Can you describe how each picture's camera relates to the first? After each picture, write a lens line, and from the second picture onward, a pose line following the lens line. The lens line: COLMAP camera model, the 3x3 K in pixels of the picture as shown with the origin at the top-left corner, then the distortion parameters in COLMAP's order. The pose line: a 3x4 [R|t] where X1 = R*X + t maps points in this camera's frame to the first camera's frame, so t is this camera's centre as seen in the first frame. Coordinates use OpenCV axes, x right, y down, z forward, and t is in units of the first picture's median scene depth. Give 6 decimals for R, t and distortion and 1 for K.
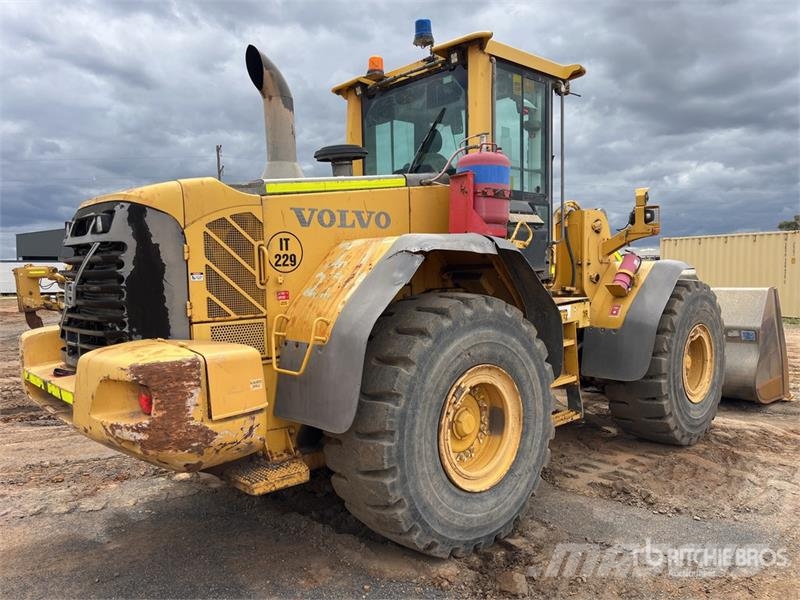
lens RADIAL K [[607.2, 0, 404.5], [0, 607.2, 301.2], [0, 0, 1]] dist [0.082603, -0.116574]
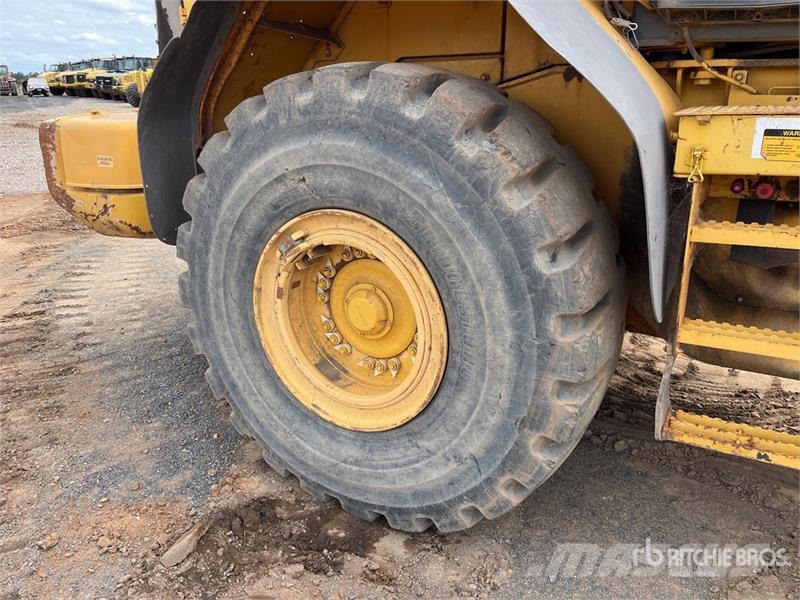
lens RADIAL K [[607.2, 0, 404.5], [0, 607.2, 301.2], [0, 0, 1]] dist [0.082603, -0.116574]
pose [[0.297779, 0.323879, -0.898014, 0.657816], [-0.049608, 0.944668, 0.324256, 0.008522], [0.953345, -0.052008, 0.297369, 0.936911]]
